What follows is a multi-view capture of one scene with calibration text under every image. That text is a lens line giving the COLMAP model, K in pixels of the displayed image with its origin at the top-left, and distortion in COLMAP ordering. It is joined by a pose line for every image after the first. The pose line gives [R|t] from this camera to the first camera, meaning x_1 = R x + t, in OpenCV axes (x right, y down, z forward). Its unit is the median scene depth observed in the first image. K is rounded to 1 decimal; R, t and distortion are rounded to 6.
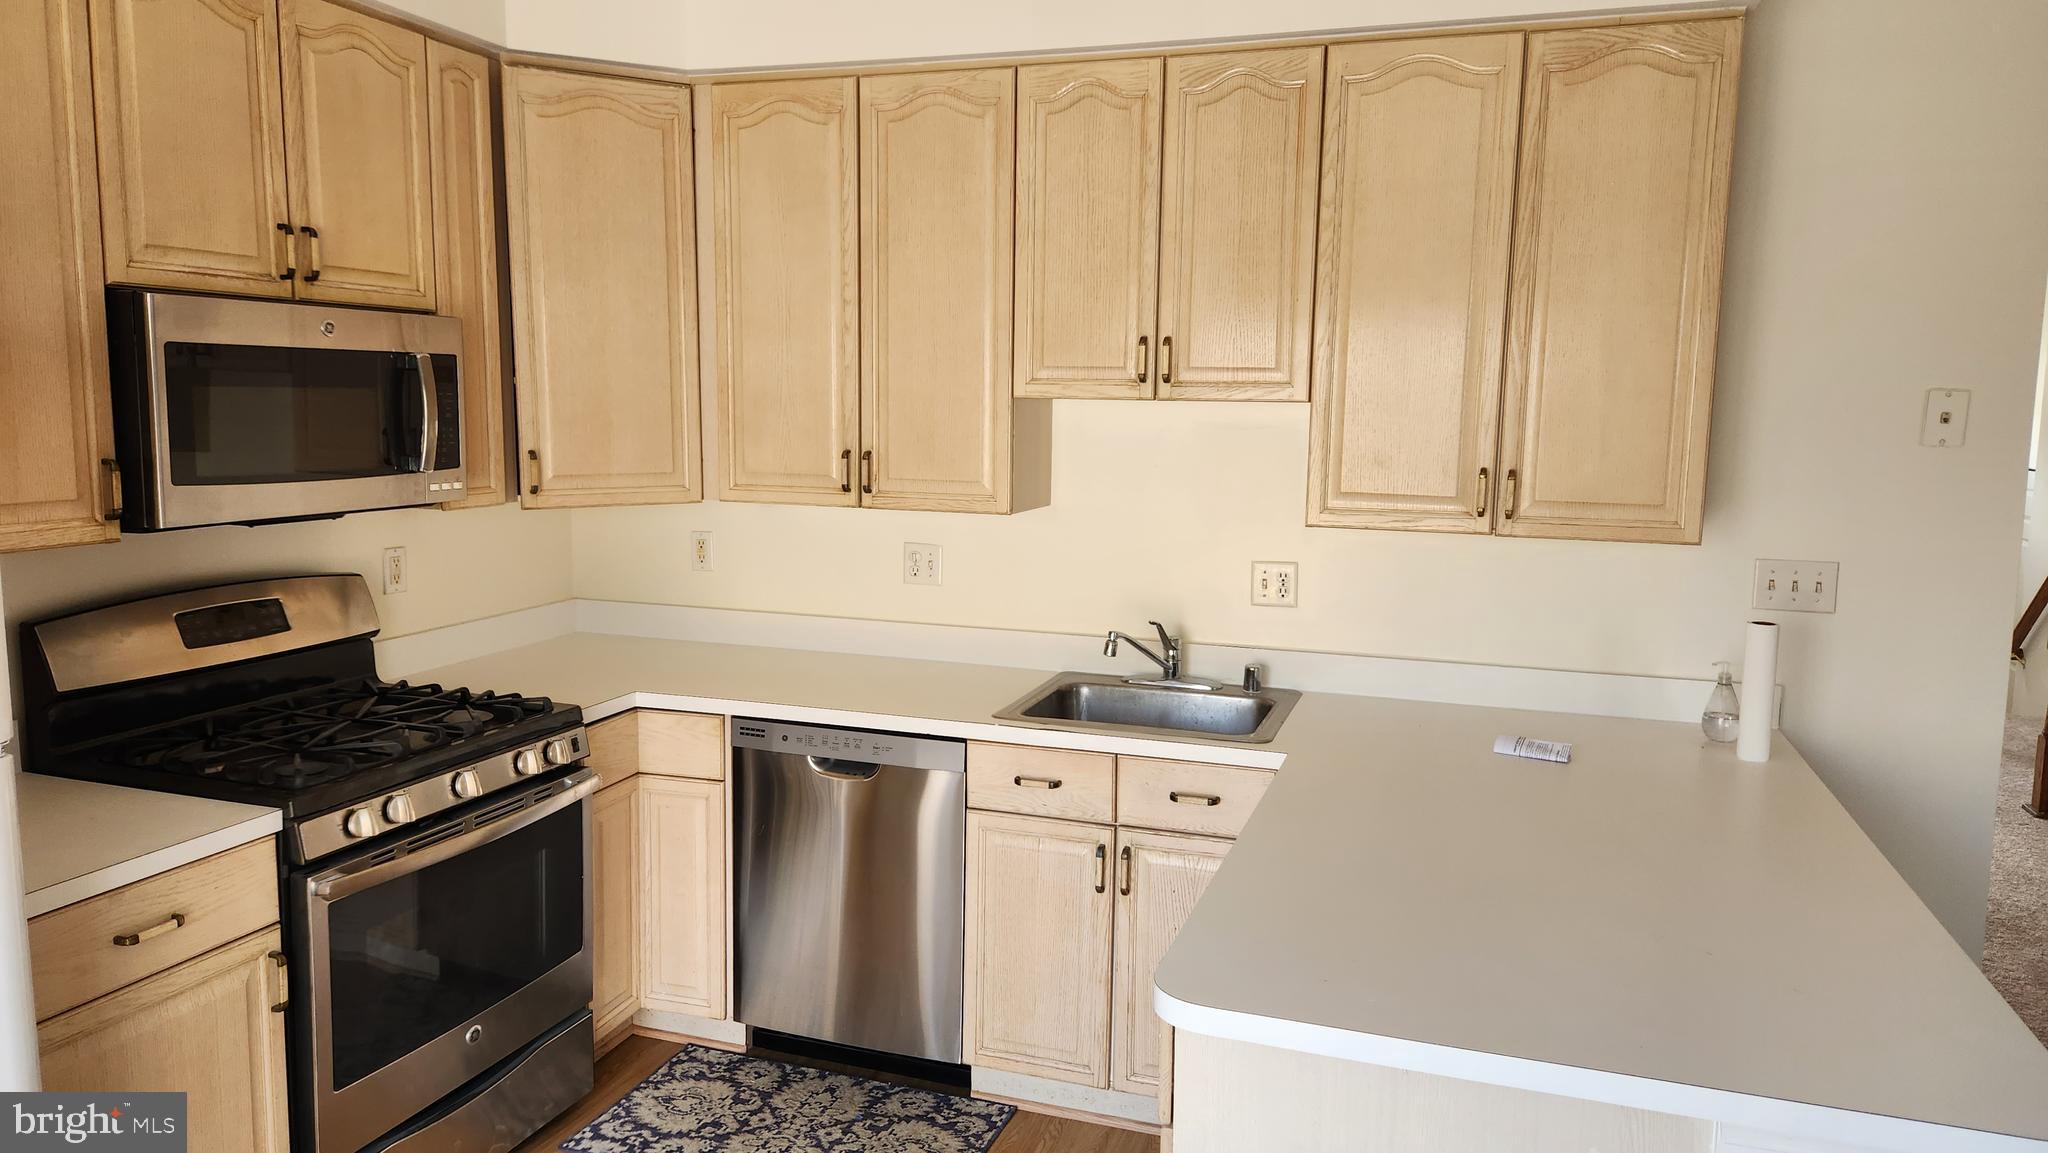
lens RADIAL K [[1426.2, 0, 1024.8], [0, 1426.2, 555.9], [0, 0, 1]] dist [0.056470, -0.013702]
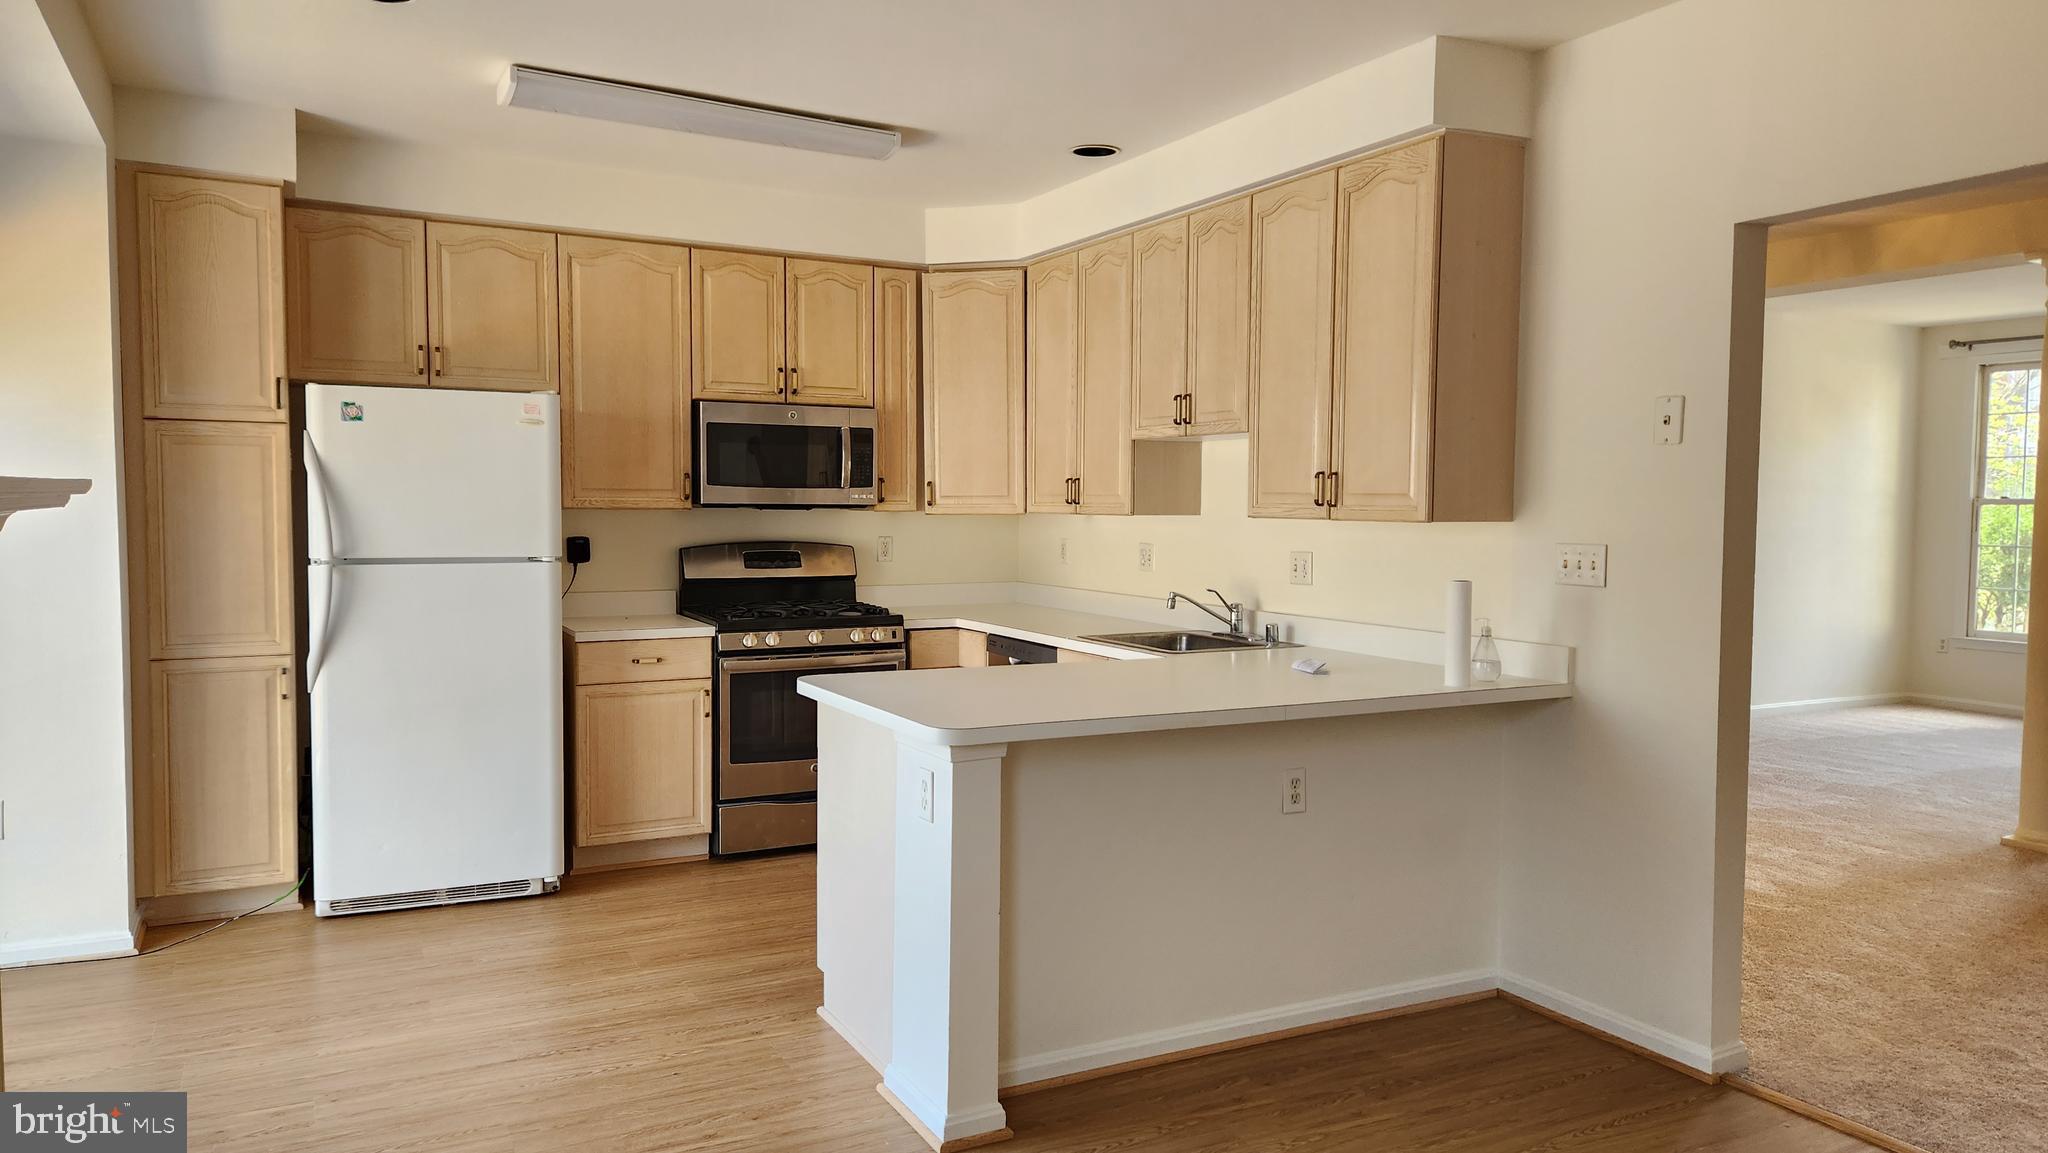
lens RADIAL K [[1426.2, 0, 1029.5], [0, 1426.2, 580.1], [0, 0, 1]] dist [0.056470, -0.013702]
pose [[0.707996, 0.026565, -0.705717, 1.106663], [-0.079358, 0.995956, -0.042124, 0.125918], [0.701743, 0.085828, 0.707241, -0.179450]]
